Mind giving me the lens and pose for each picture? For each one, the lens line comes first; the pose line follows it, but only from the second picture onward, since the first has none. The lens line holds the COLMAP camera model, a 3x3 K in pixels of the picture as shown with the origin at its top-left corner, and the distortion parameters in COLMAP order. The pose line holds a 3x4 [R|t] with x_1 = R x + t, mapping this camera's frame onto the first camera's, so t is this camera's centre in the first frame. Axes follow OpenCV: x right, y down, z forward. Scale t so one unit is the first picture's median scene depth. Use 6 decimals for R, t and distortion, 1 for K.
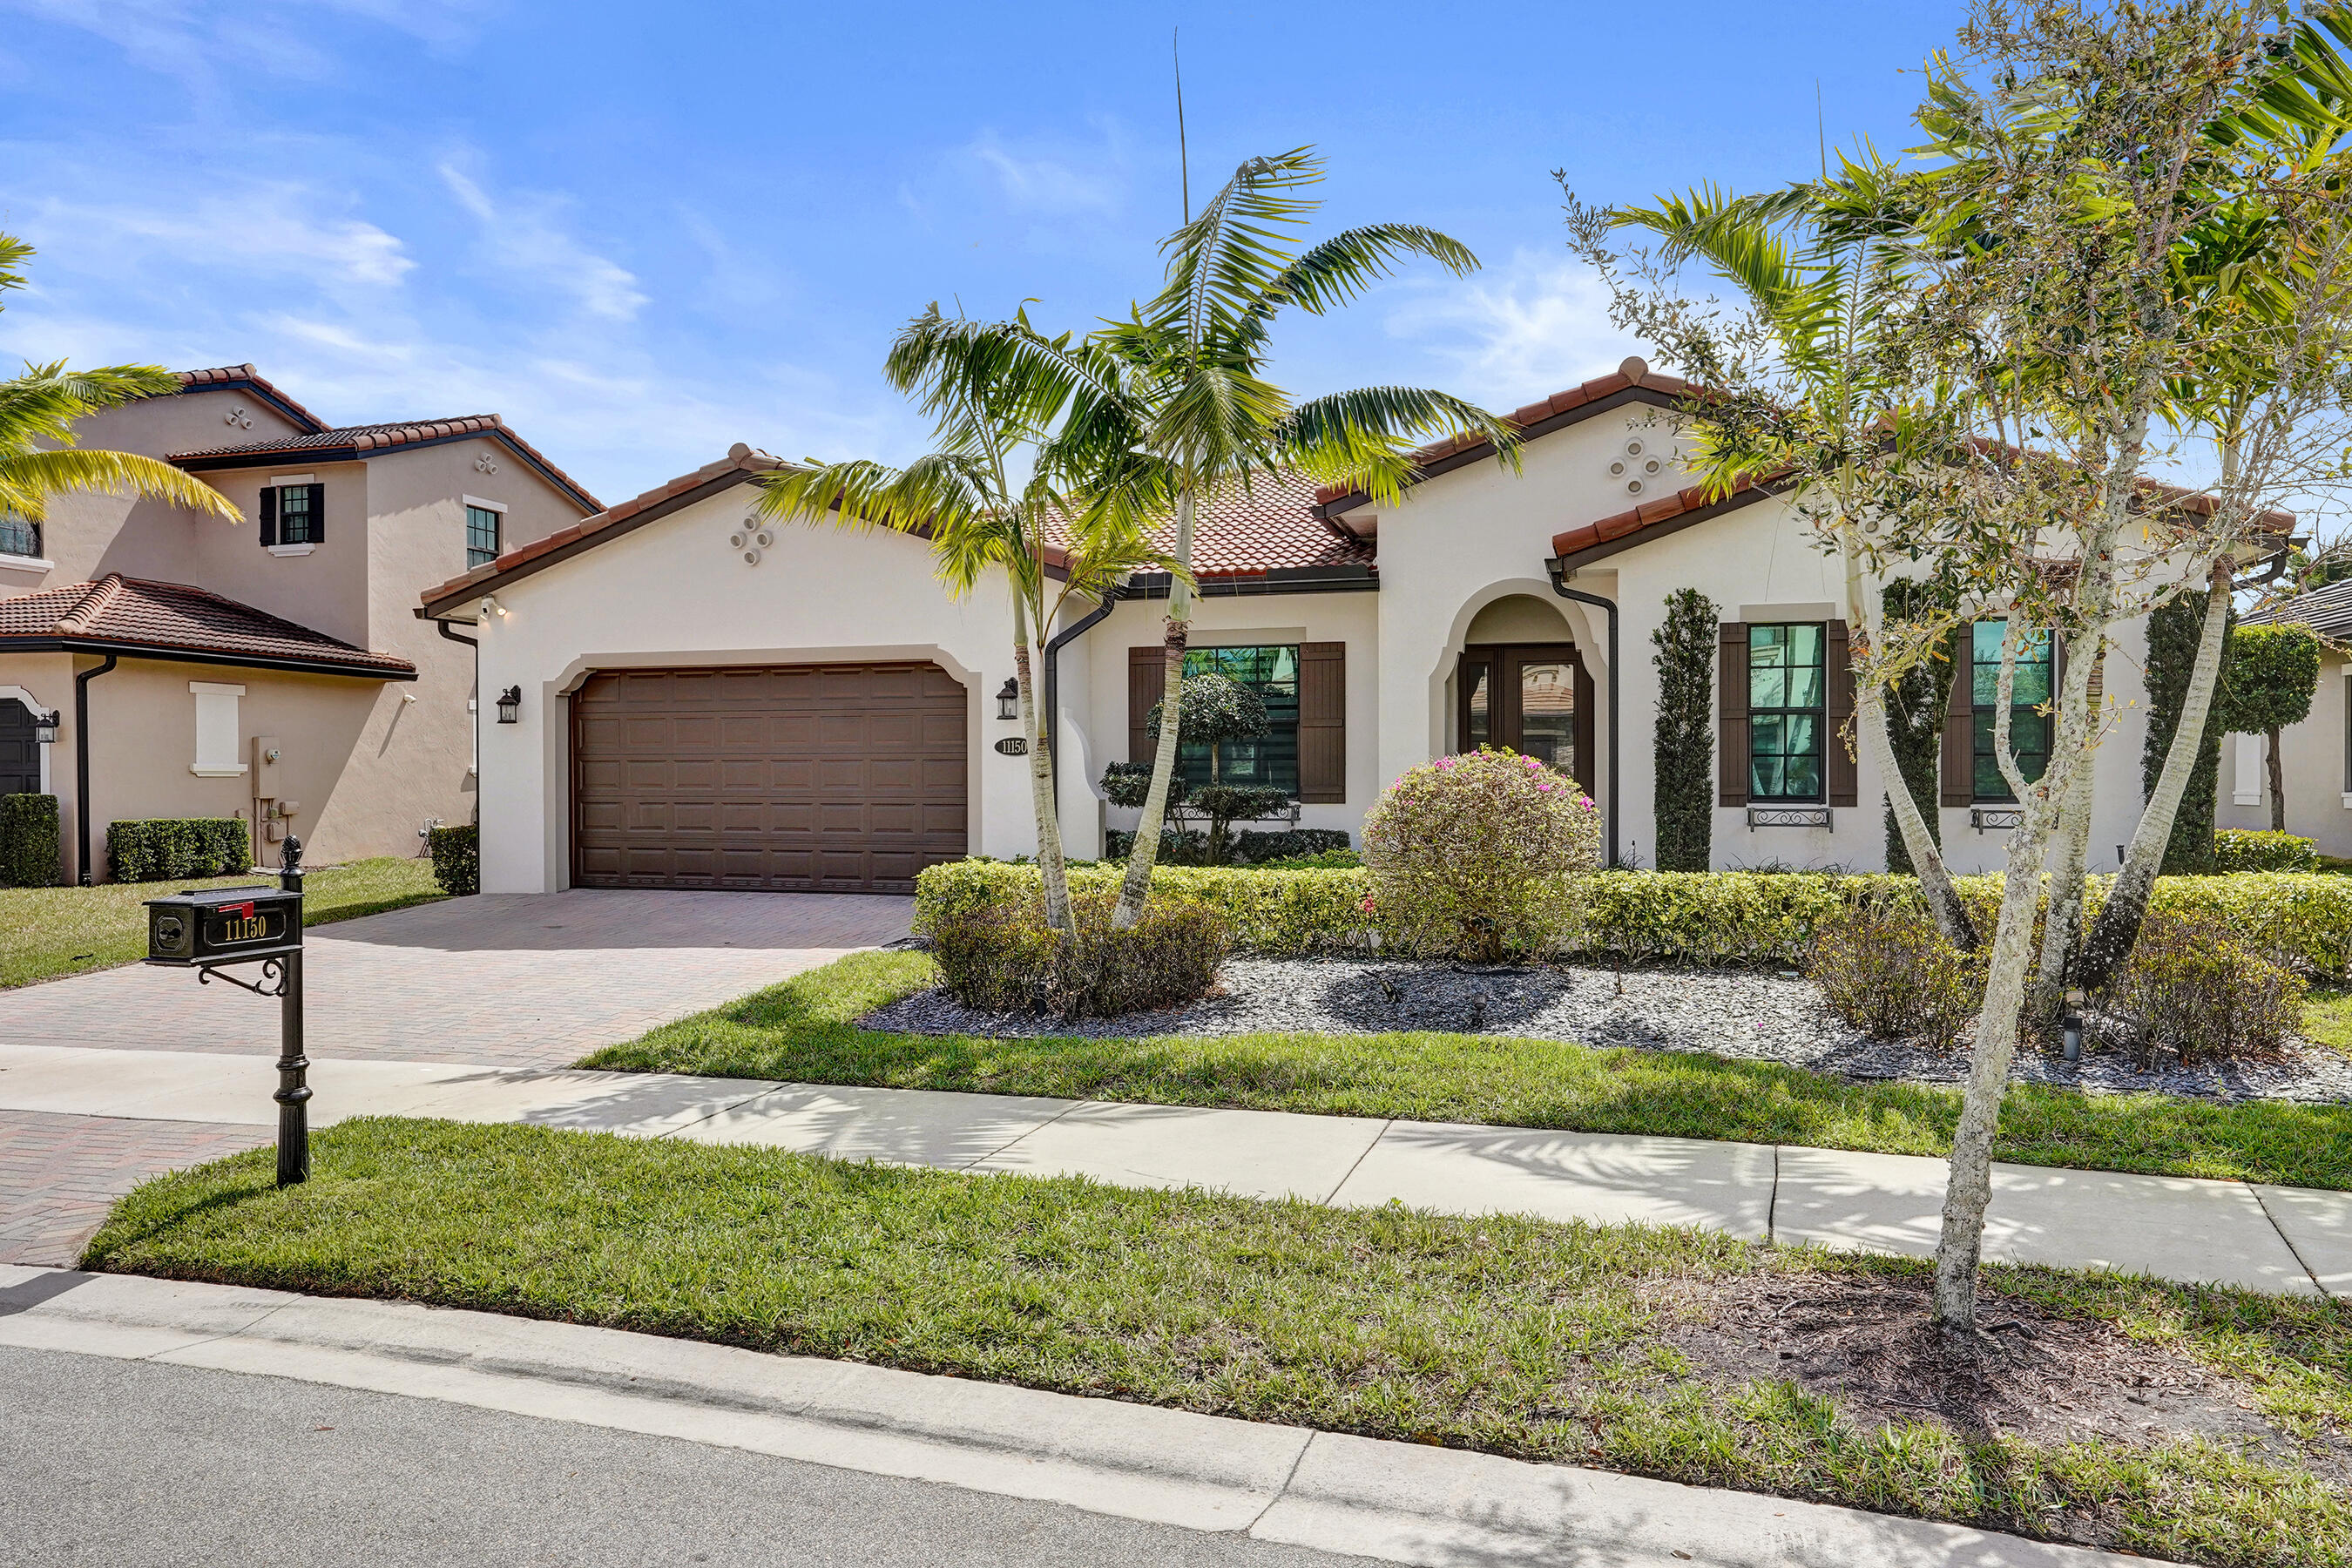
lens RADIAL K [[1524.5, 0, 1175.1], [0, 1524.5, 781.9], [0, 0, 1]] dist [-0.001593, -0.000943]
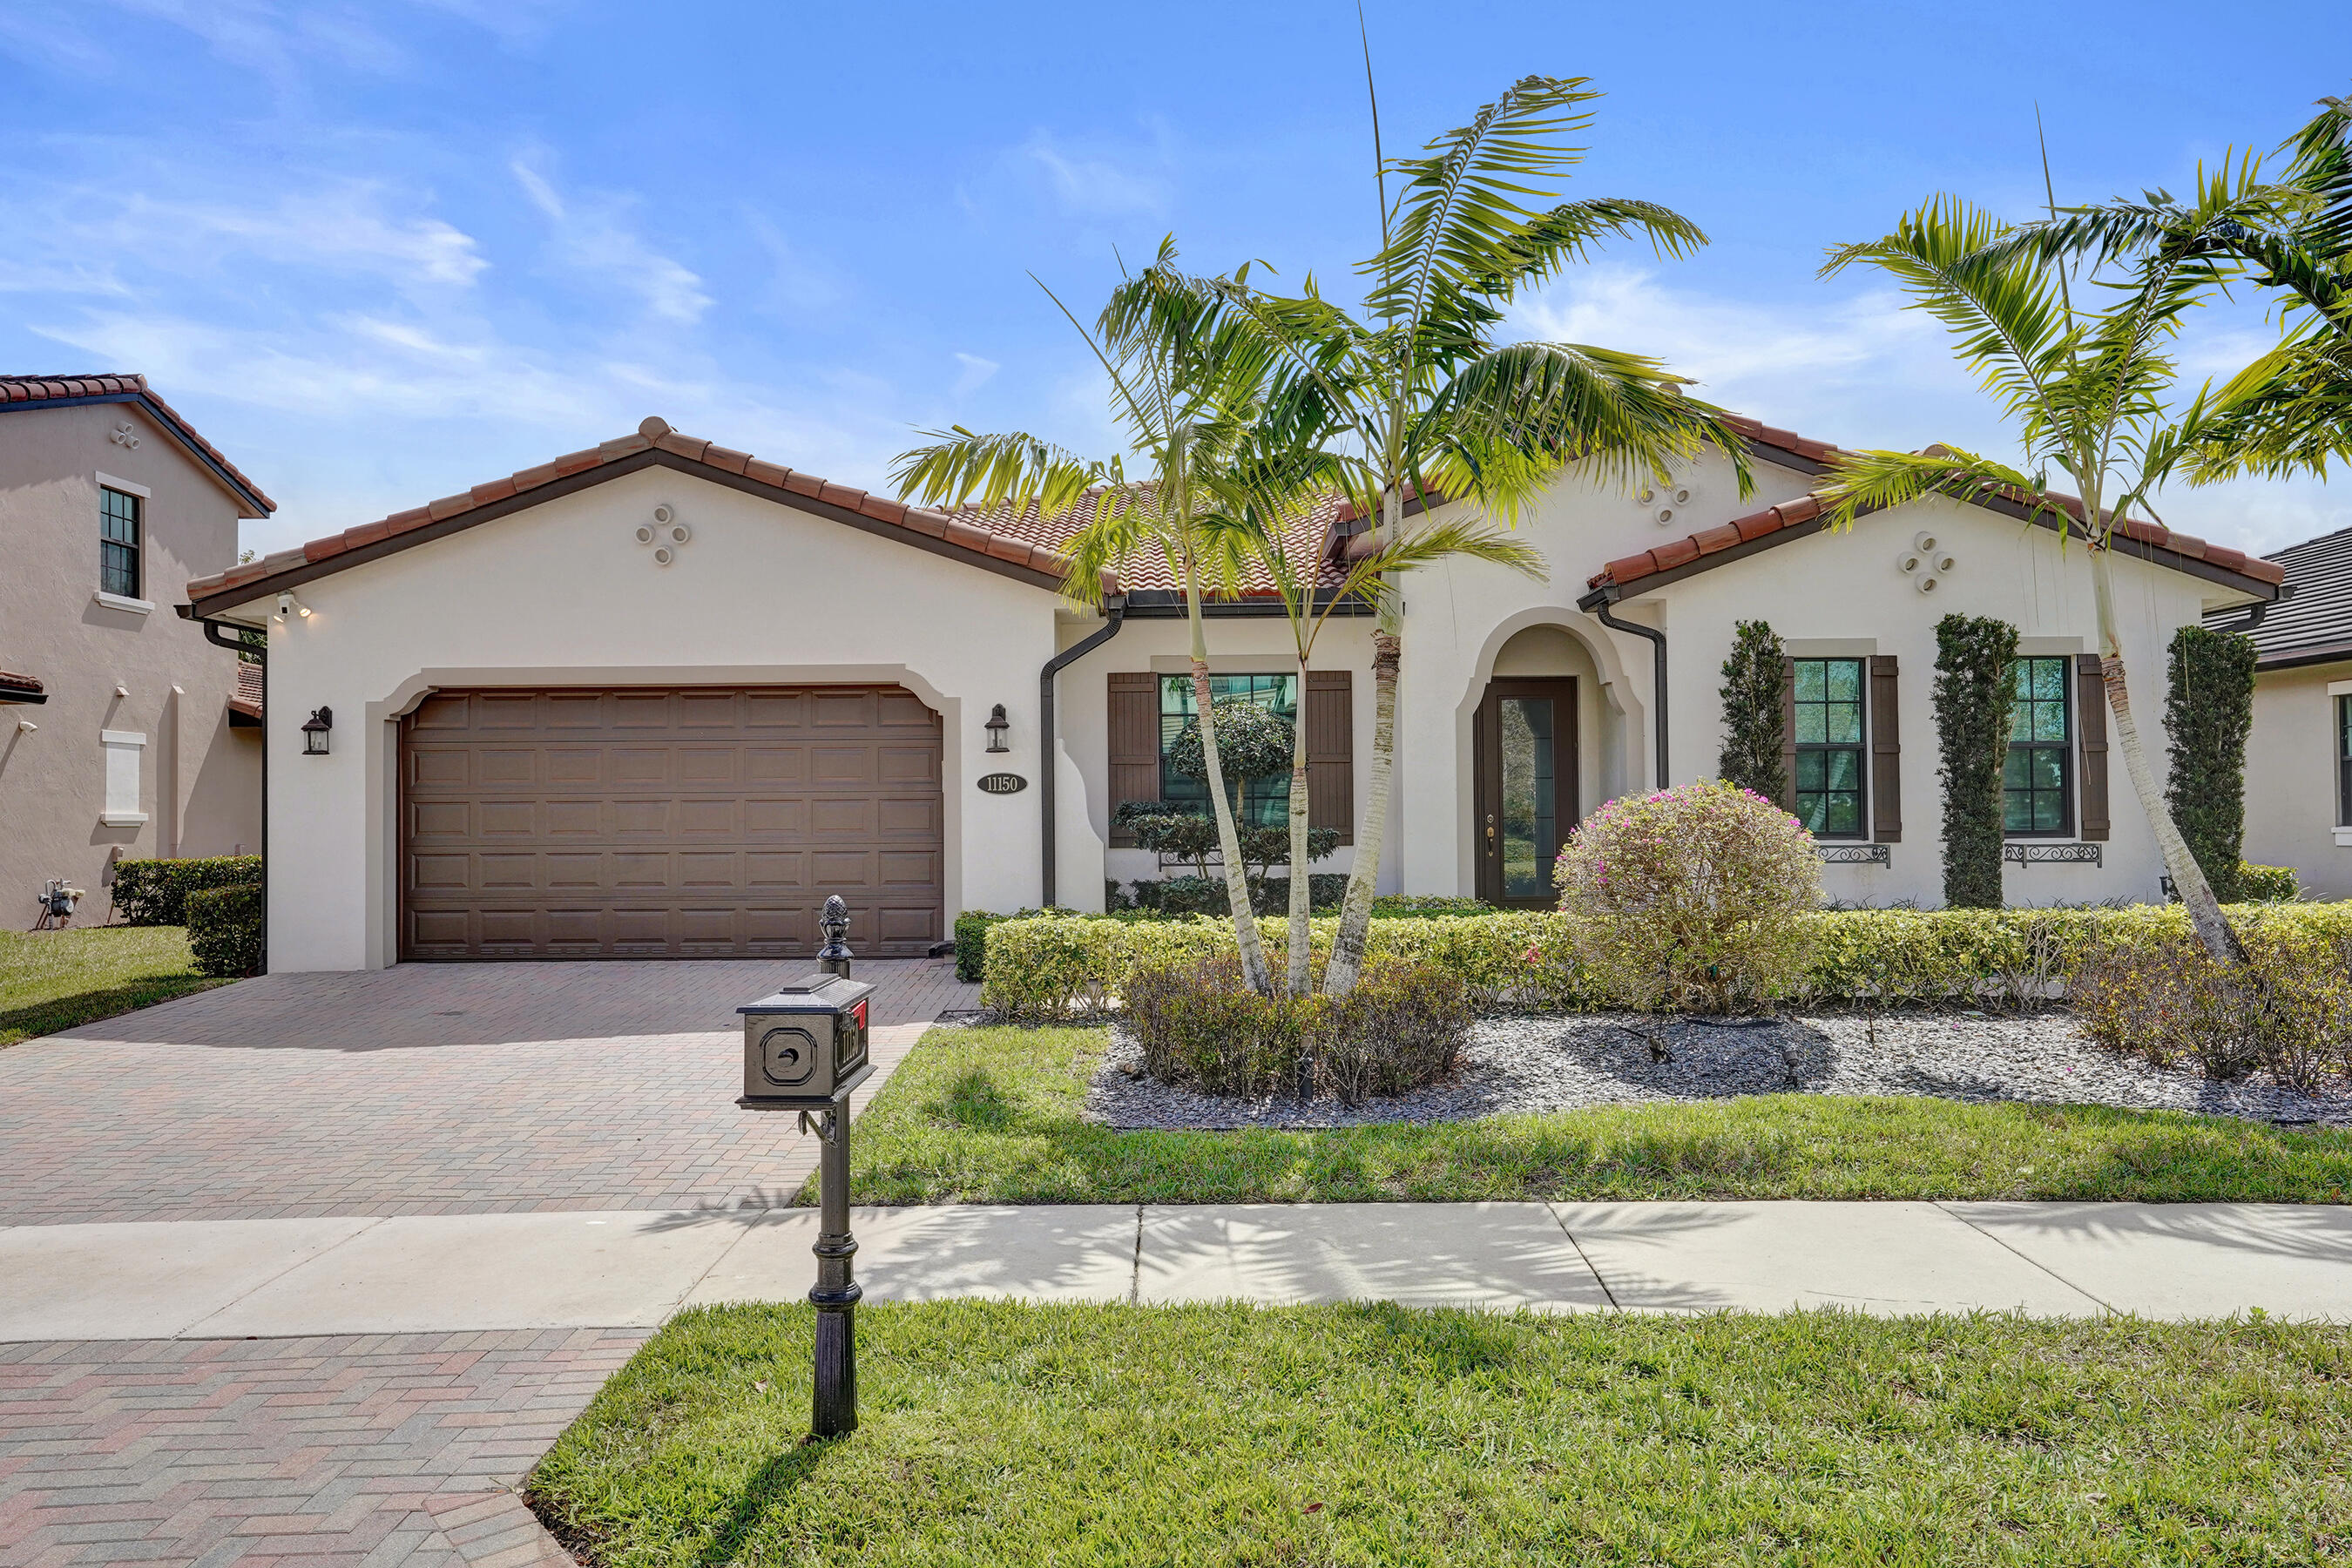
lens RADIAL K [[1552.1, 0, 1181.9], [0, 1552.1, 785.1], [0, 0, 1]] dist [0.011011, 0.001764]
pose [[0.964428, -0.000027, 0.264345, -0.238809], [0.007438, 0.999607, -0.027034, 0.002418], [-0.264241, 0.028039, 0.964049, 0.119355]]
